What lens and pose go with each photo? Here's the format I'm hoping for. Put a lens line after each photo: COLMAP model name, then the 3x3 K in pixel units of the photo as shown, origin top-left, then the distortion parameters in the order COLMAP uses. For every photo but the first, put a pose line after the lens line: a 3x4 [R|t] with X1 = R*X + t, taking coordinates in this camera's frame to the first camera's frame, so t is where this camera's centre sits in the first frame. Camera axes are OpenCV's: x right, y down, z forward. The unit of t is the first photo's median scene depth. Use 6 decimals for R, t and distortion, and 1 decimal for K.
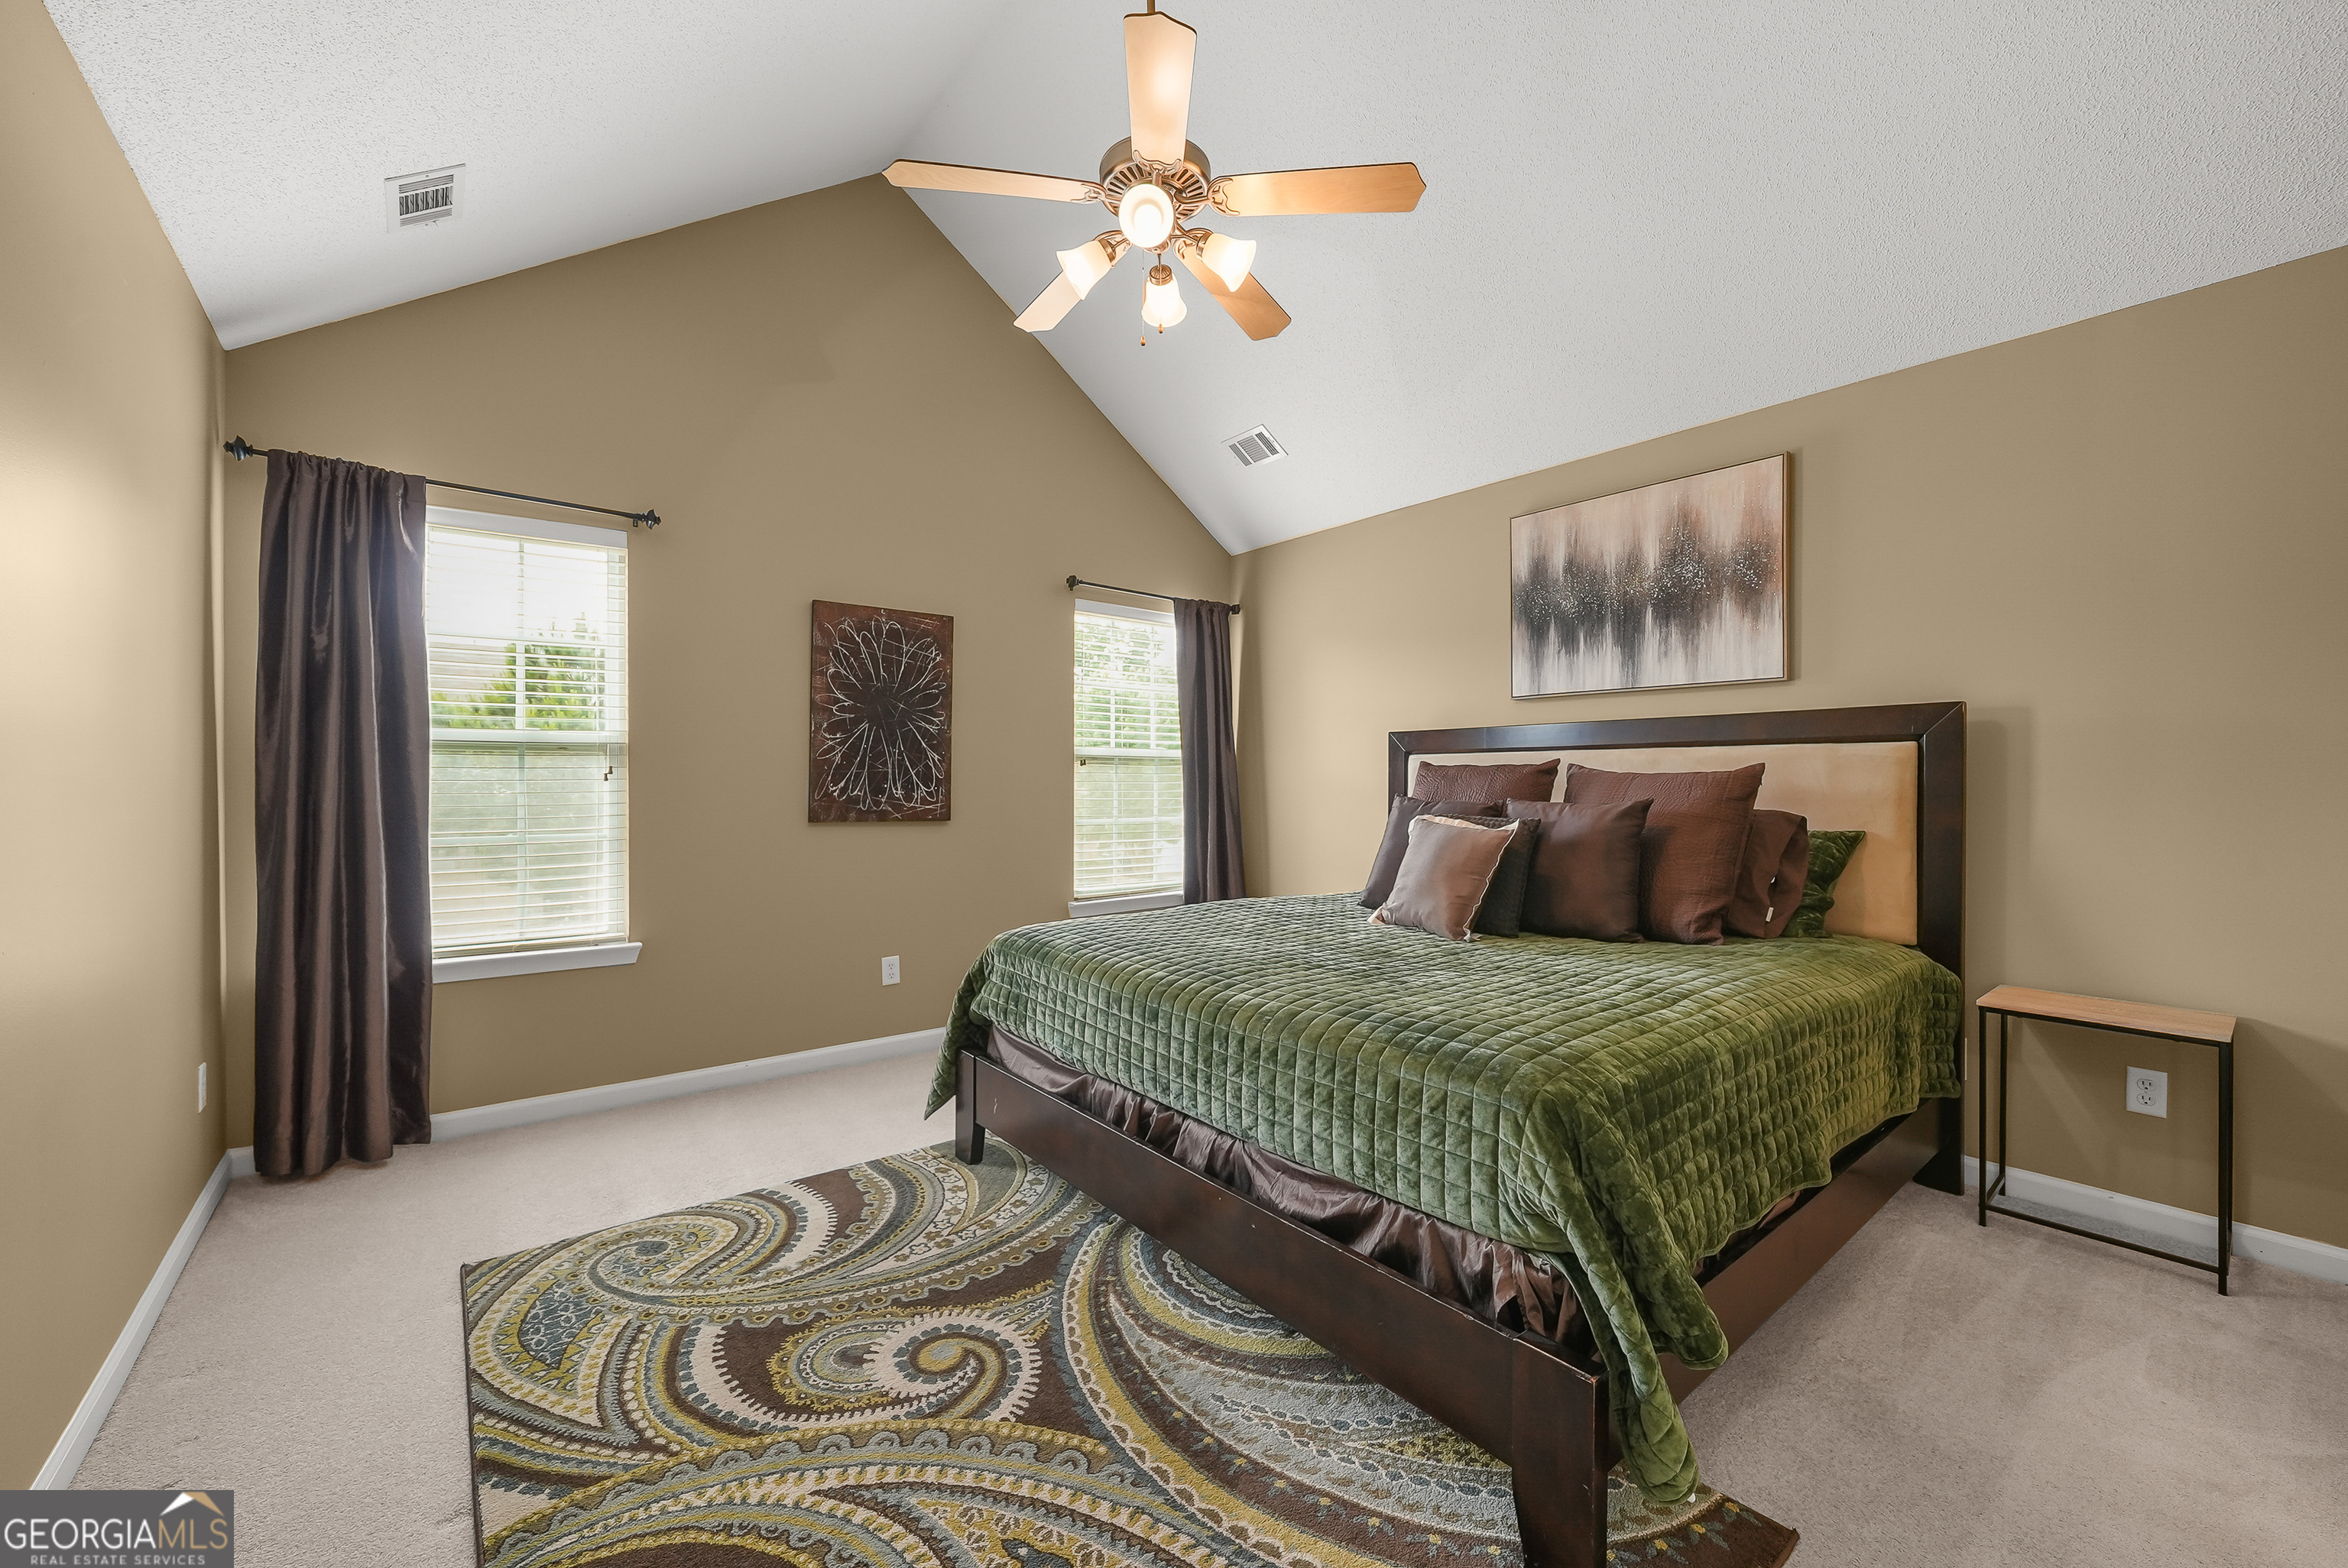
lens RADIAL K [[924.7, 0, 1182.3], [0, 924.7, 774.5], [0, 0, 1]] dist [-0.006972, 0.001003]
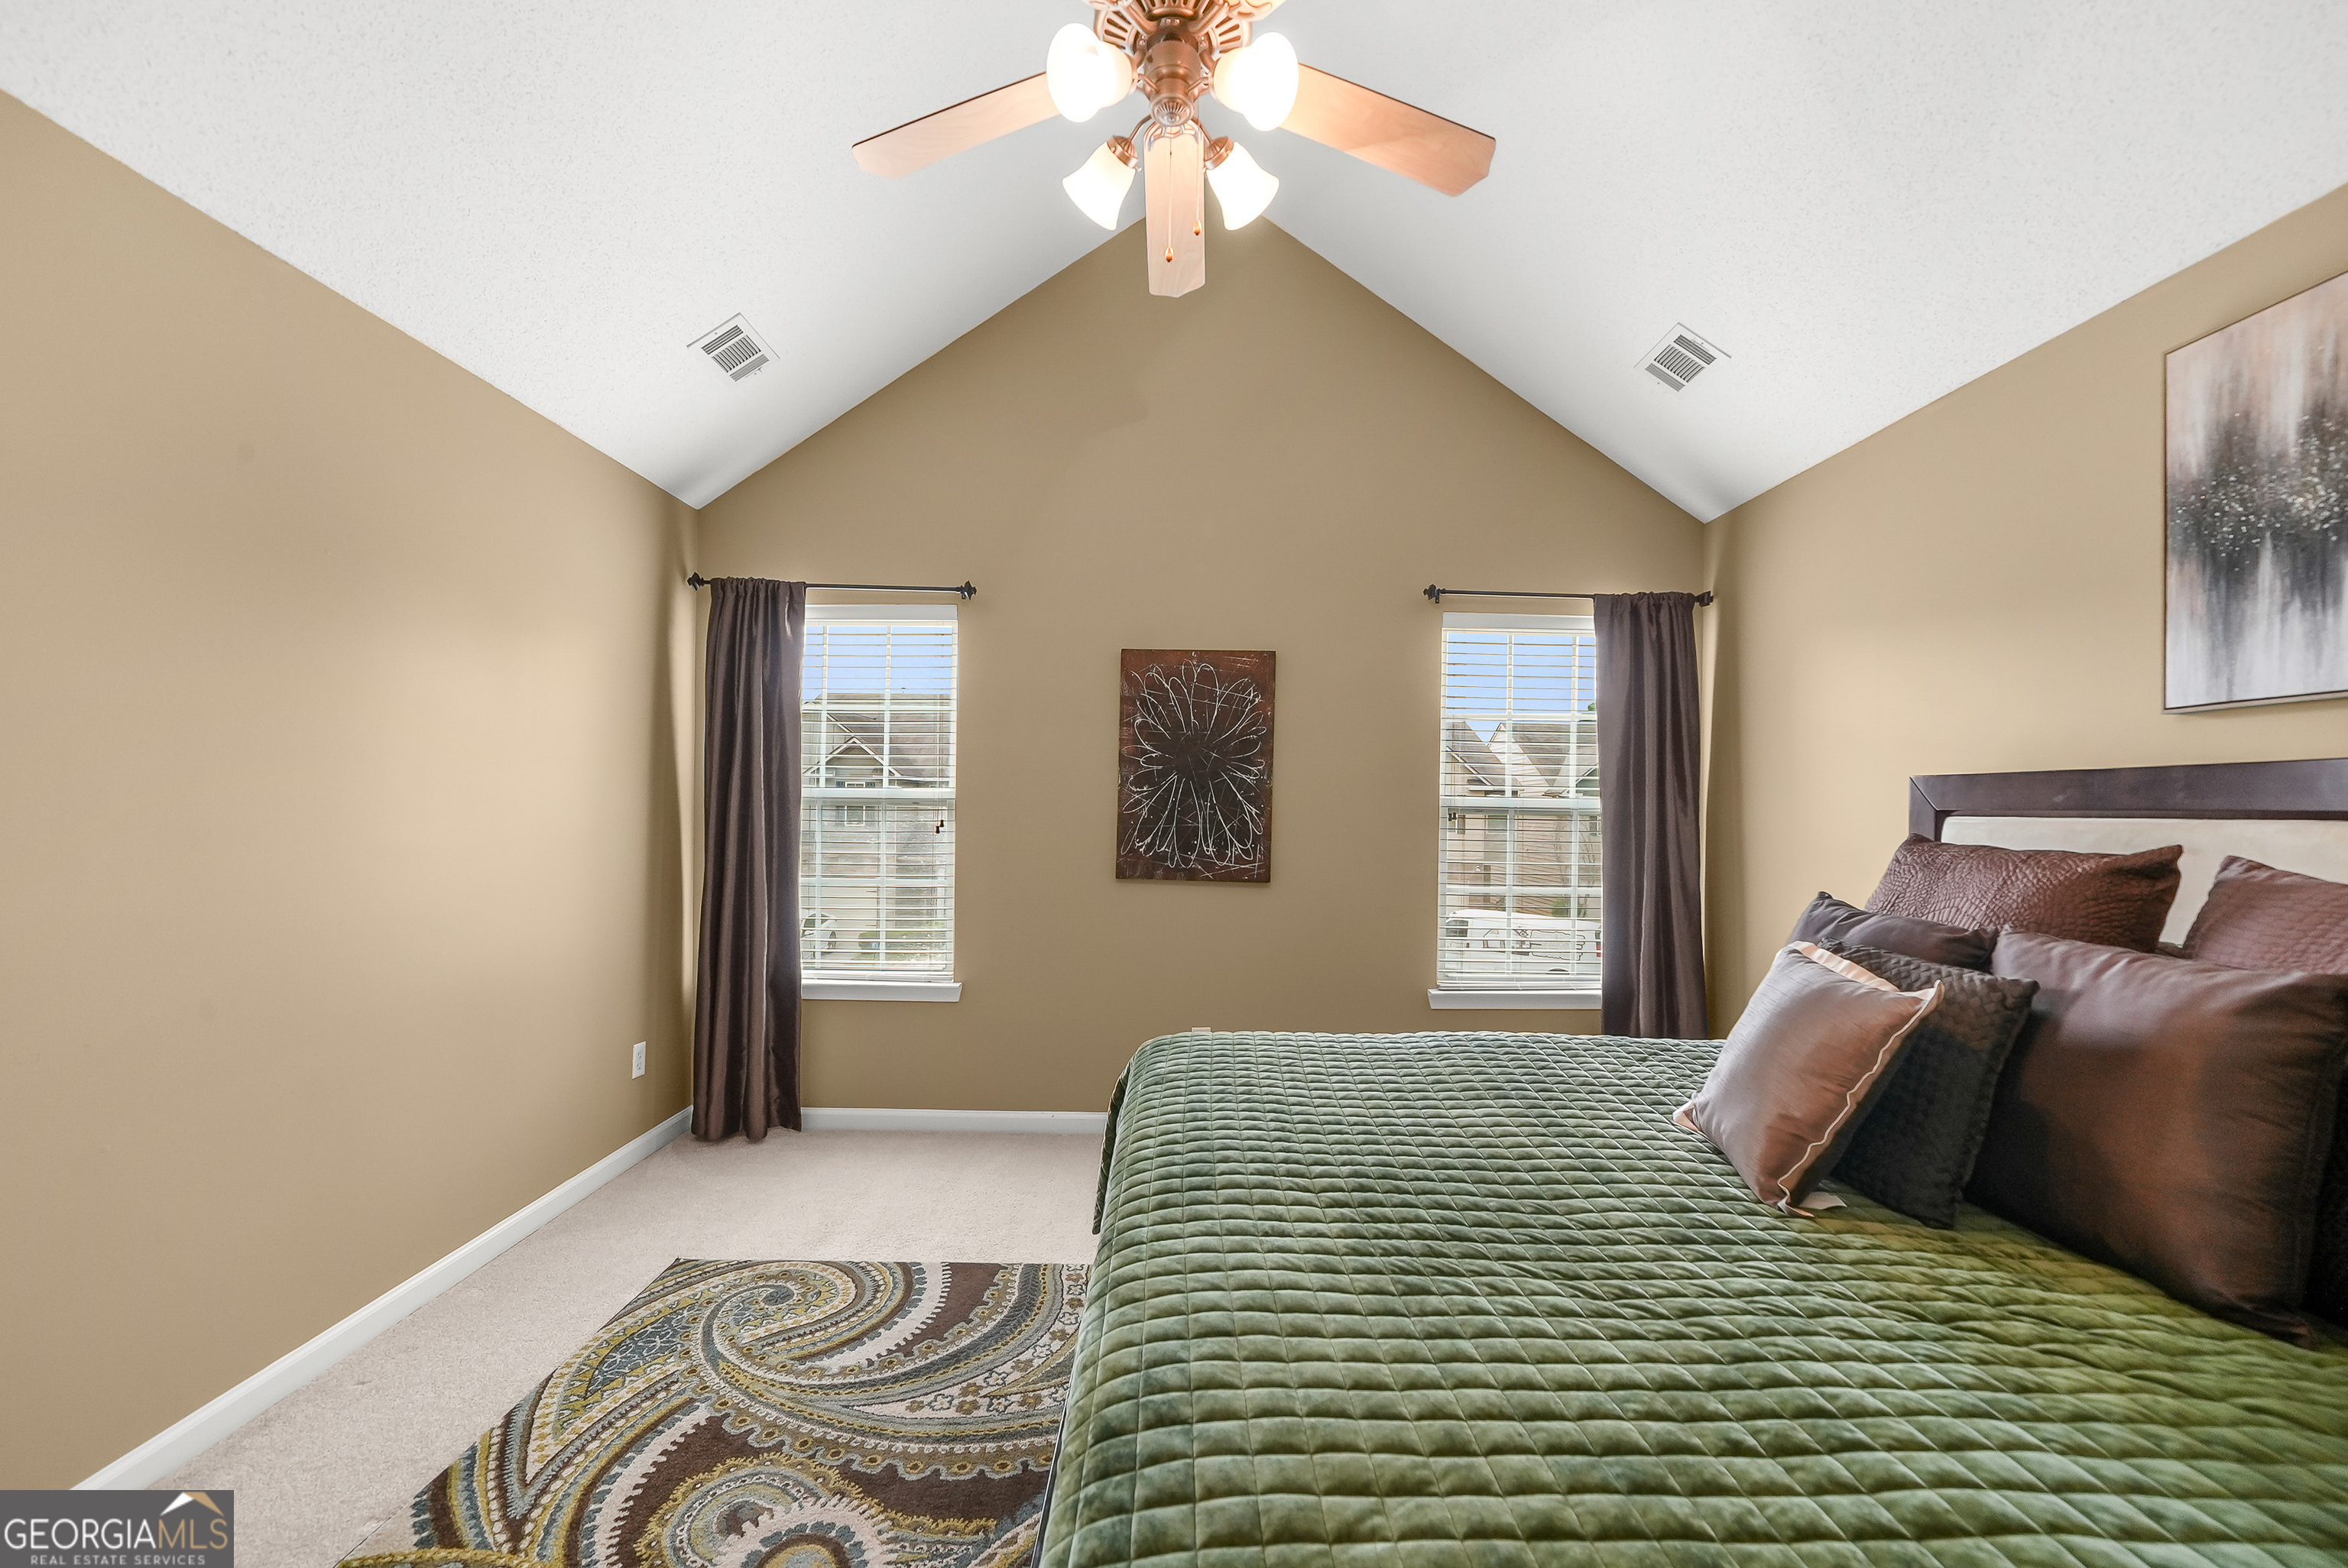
lens RADIAL K [[924.7, 0, 1174.6], [0, 924.7, 803.9], [0, 0, 1]] dist [-0.006972, 0.001003]
pose [[0.781600, 0.007529, -0.623734, 0.249815], [-0.008635, 0.999962, 0.001251, -0.028147], [0.623720, 0.004408, 0.781635, 0.275710]]
